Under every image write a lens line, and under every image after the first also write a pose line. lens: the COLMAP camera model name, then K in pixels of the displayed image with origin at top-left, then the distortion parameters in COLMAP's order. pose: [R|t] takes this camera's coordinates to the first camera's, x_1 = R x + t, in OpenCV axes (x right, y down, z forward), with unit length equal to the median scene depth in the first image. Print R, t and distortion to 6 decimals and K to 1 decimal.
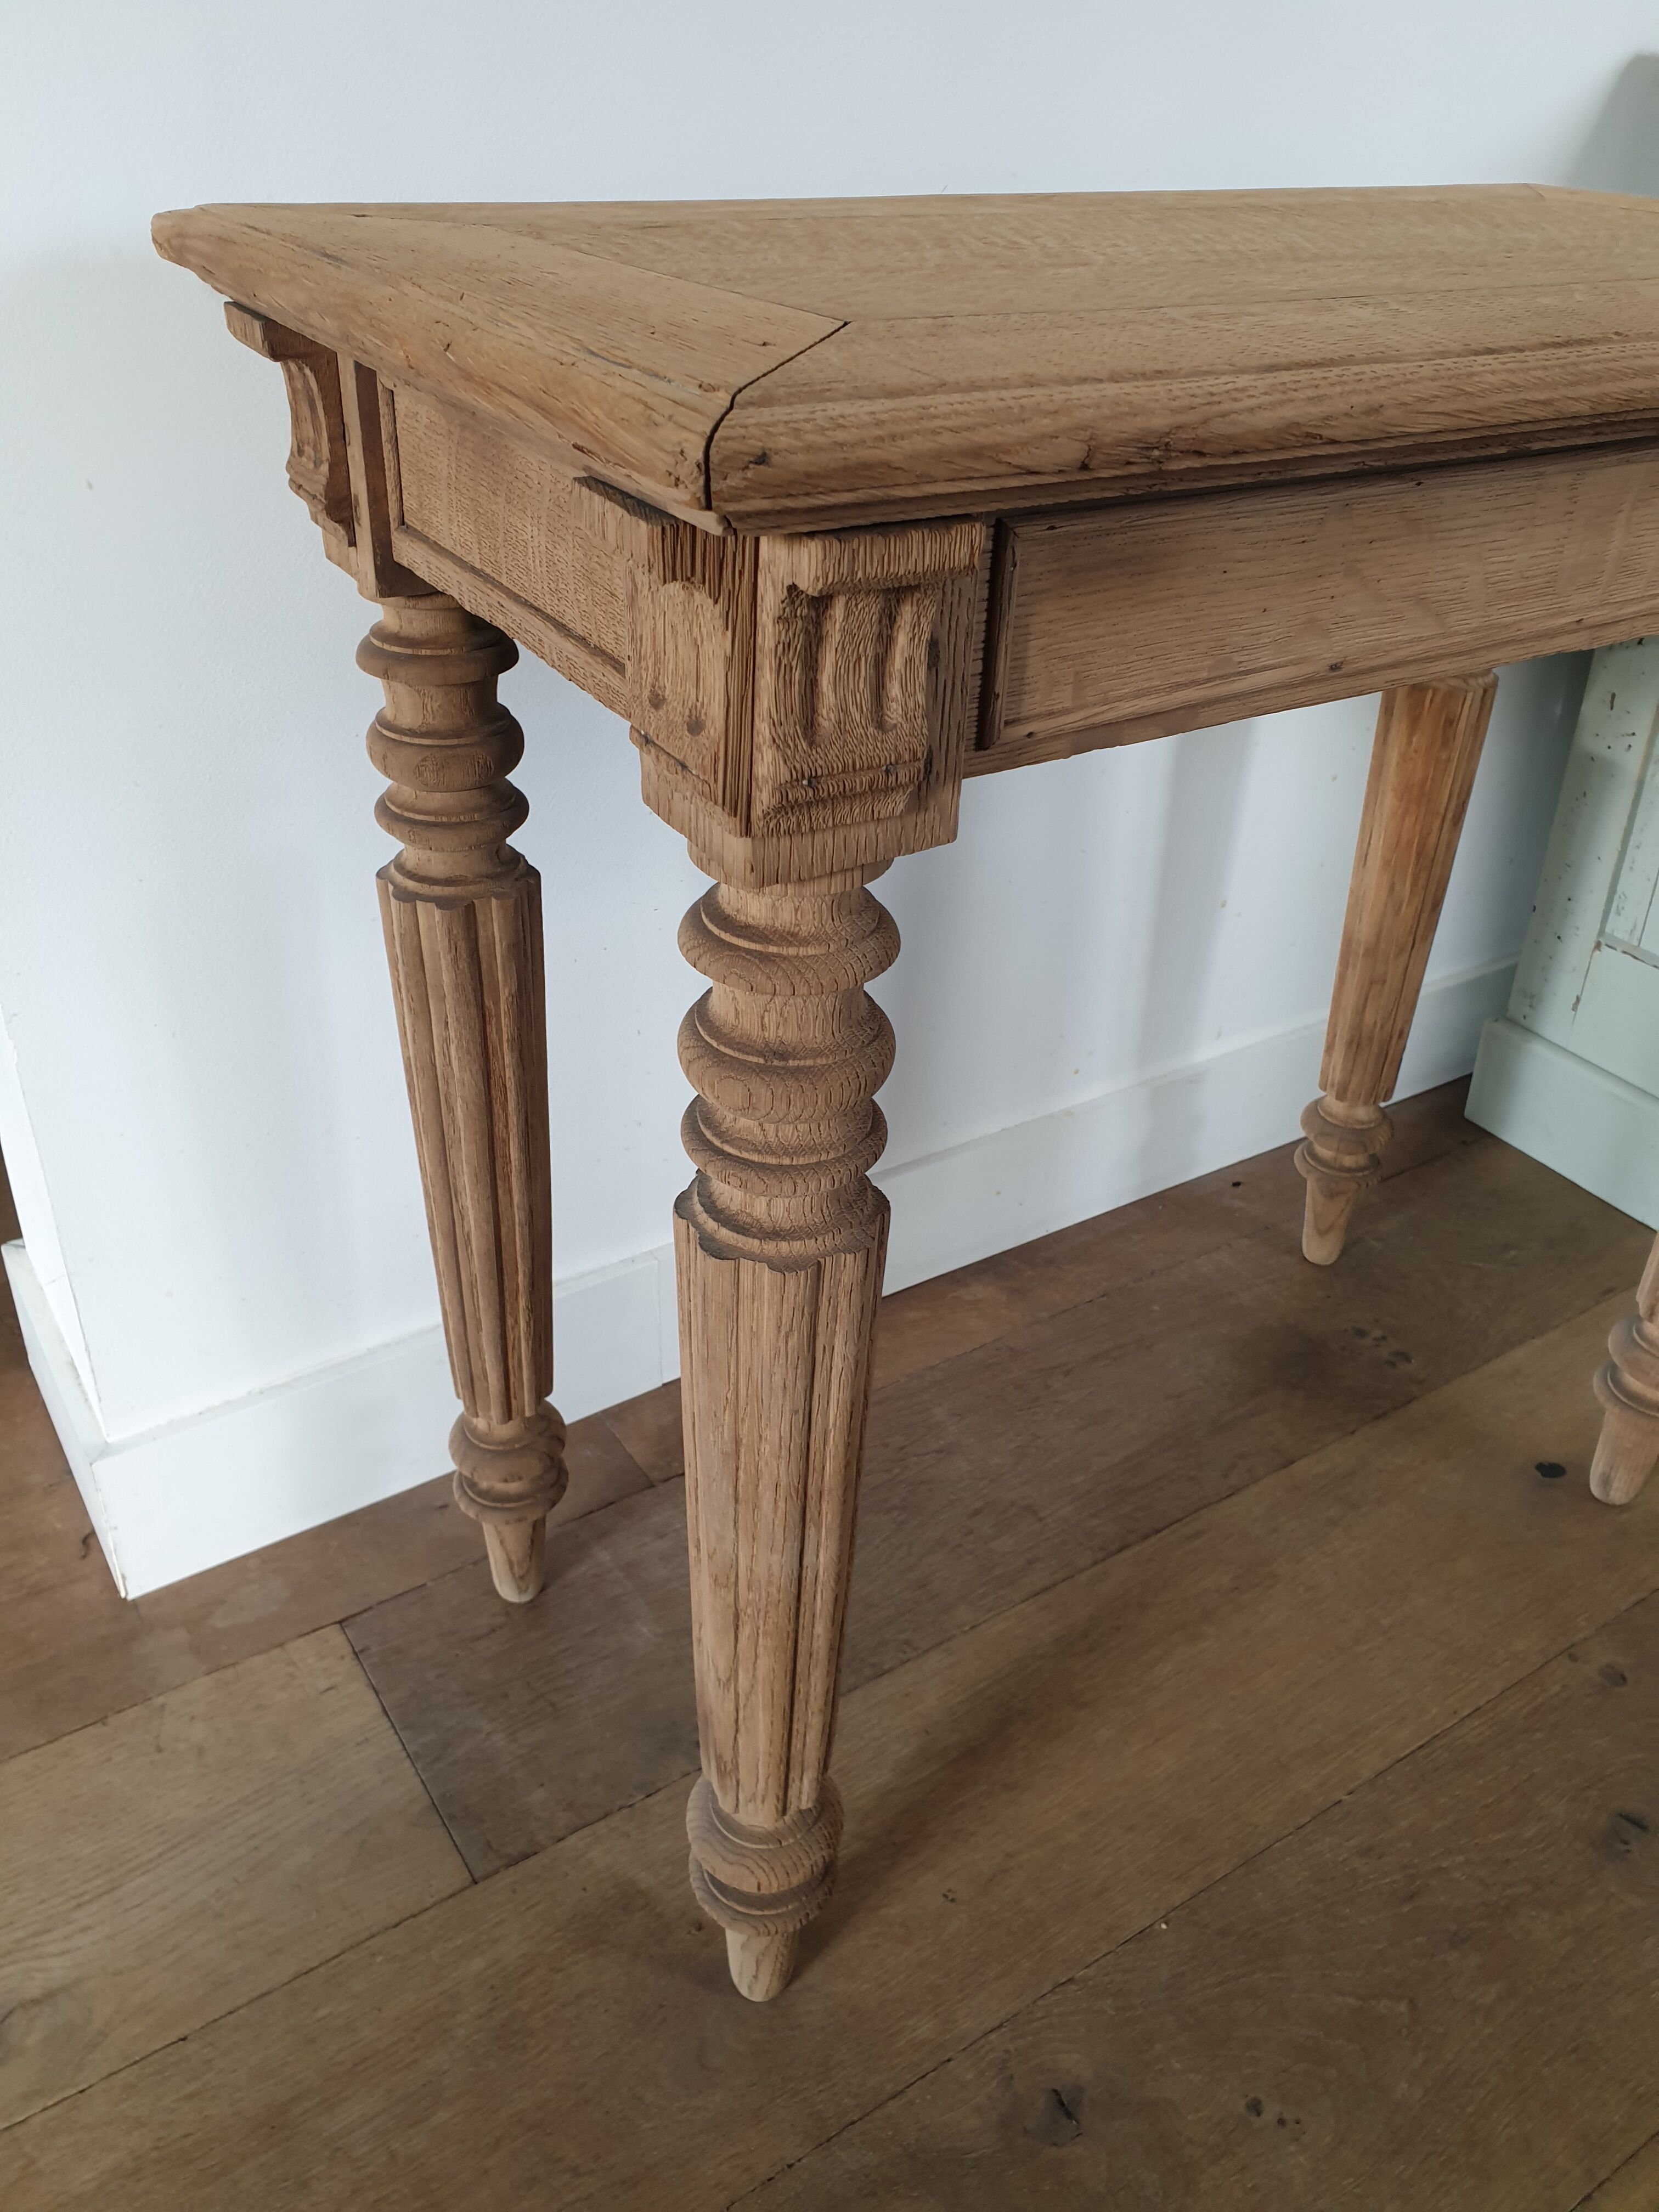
lens RADIAL K [[1763.6, 0, 823.3], [0, 1763.6, 1035.1], [0, 0, 1]] dist [-0.014342, 0.045252]
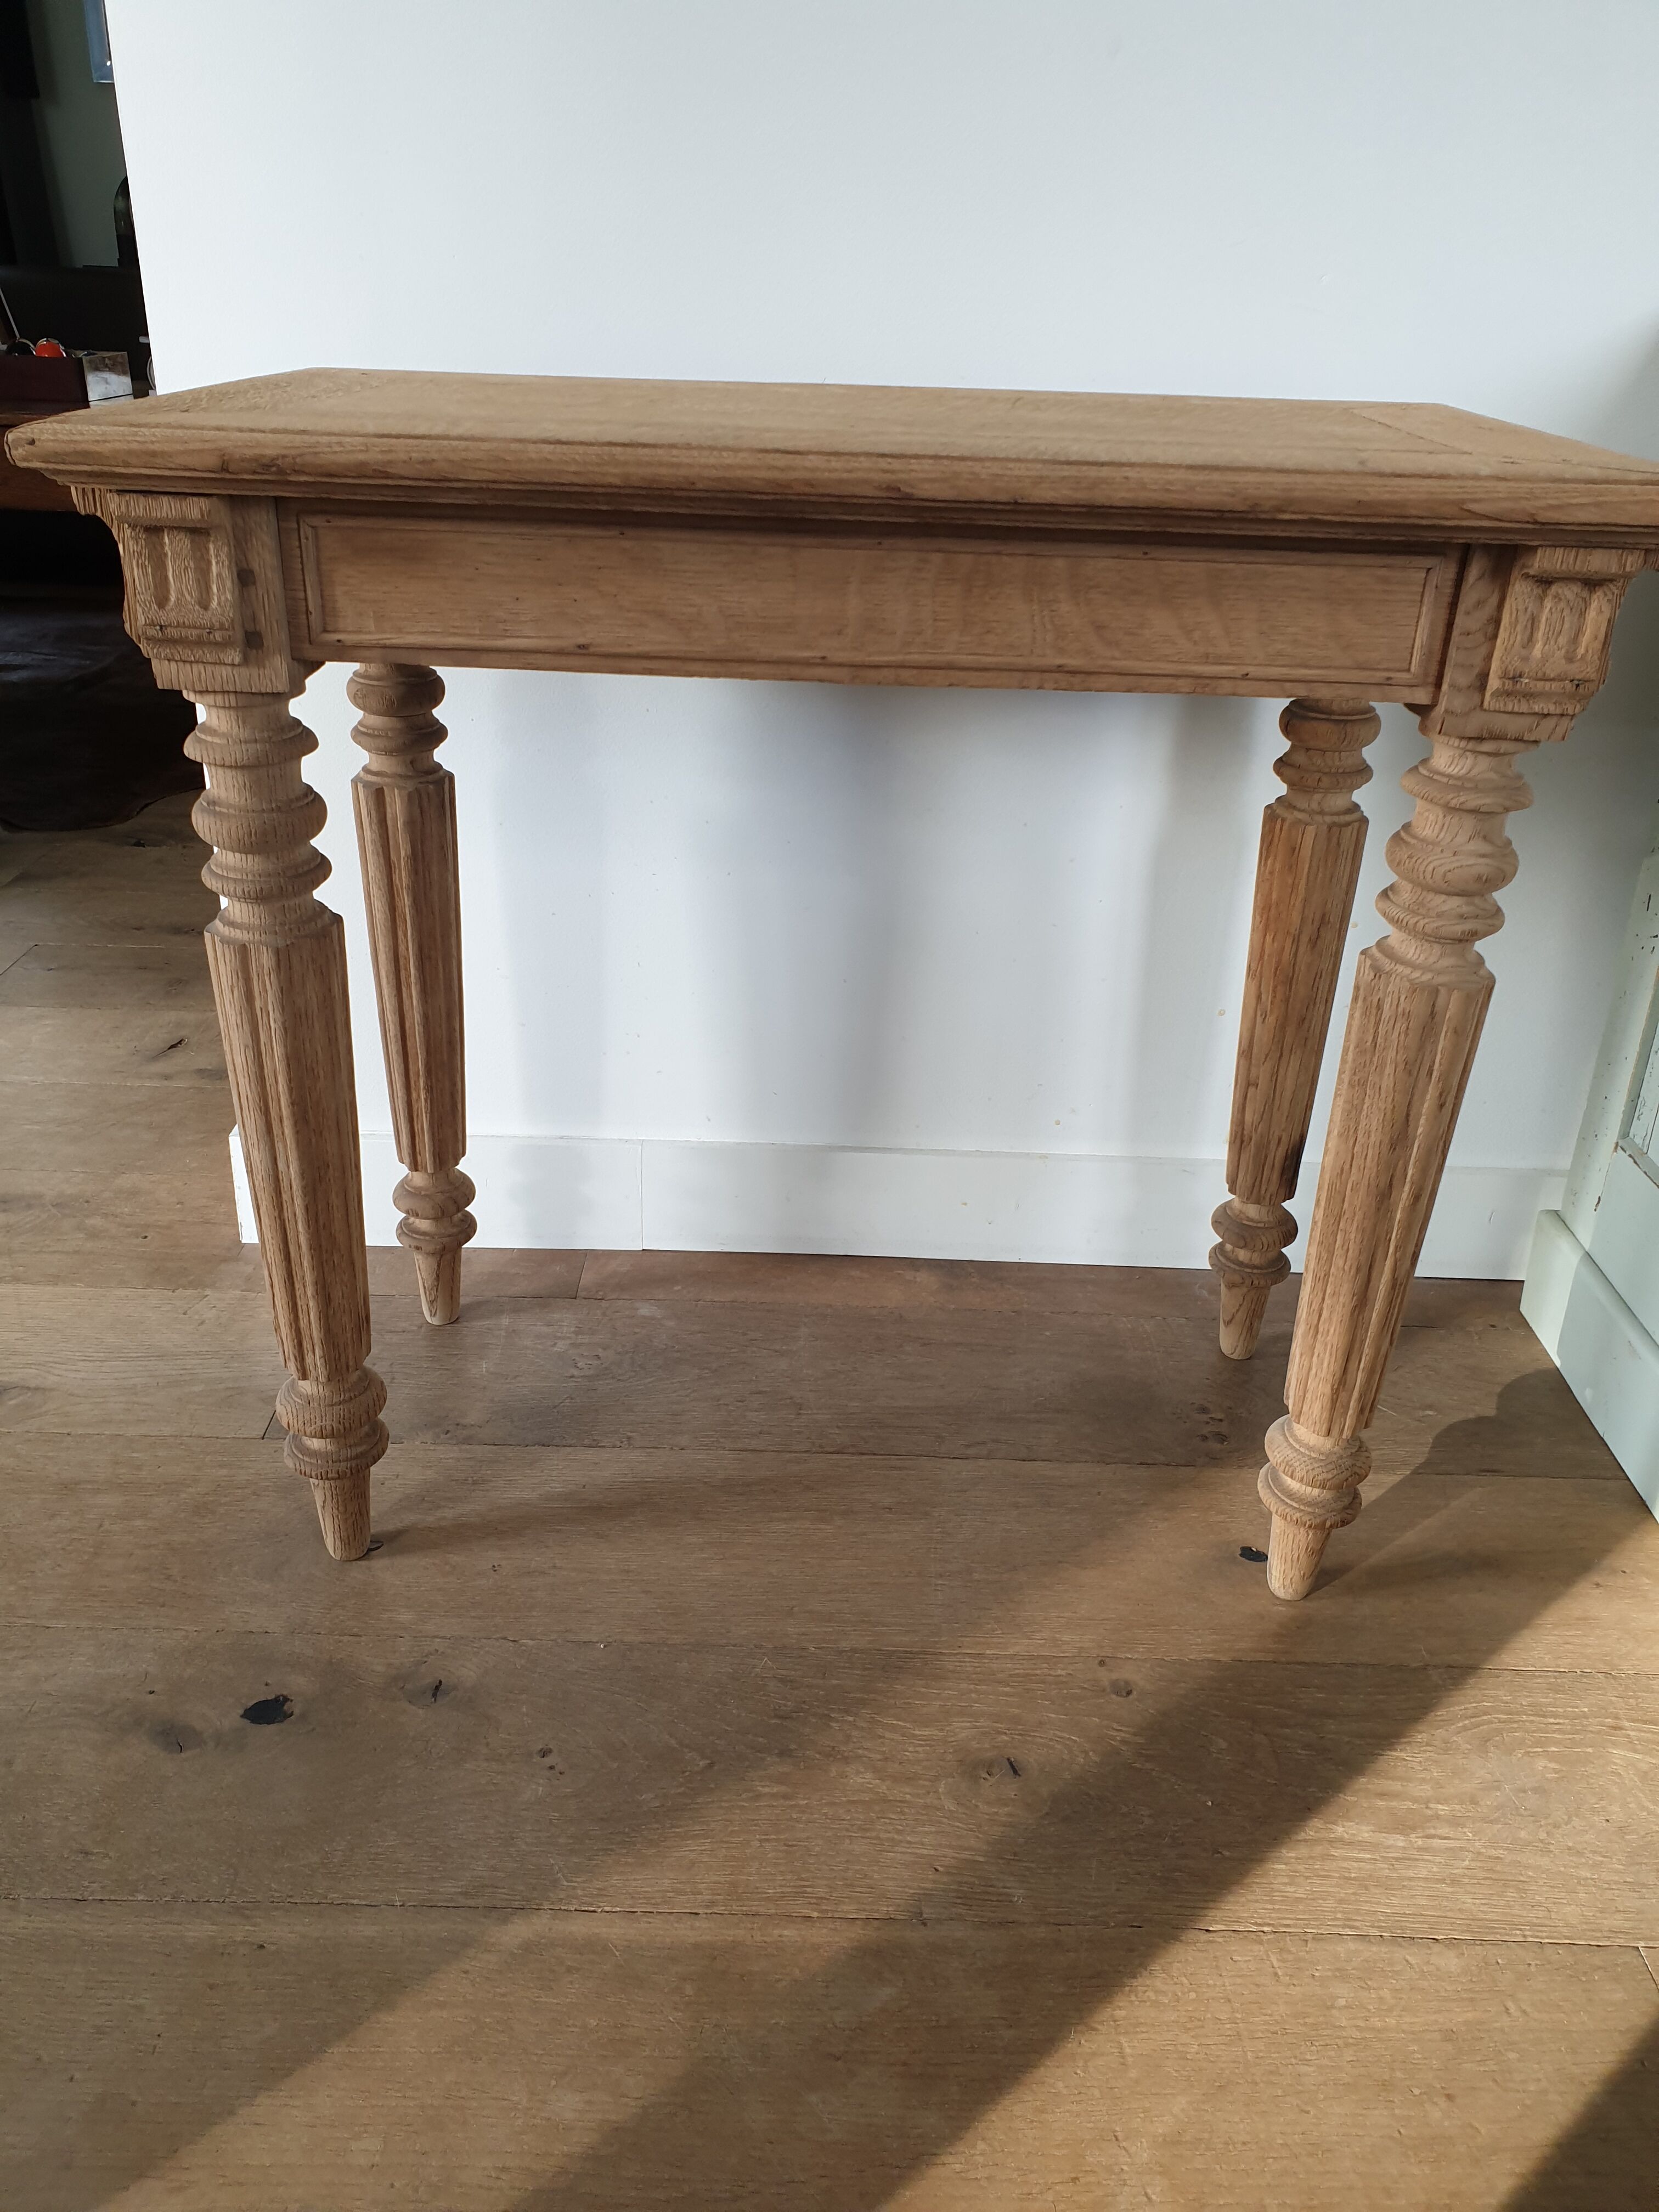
lens RADIAL K [[1765.3, 0, 825.6], [0, 1765.3, 1004.2], [0, 0, 1]] dist [-0.020025, 0.053630]
pose [[0.832070, 0.209138, -0.513733, 1.309818], [-0.277564, 0.958881, -0.059203, 0.125909], [0.480227, 0.191855, 0.855905, -0.169567]]
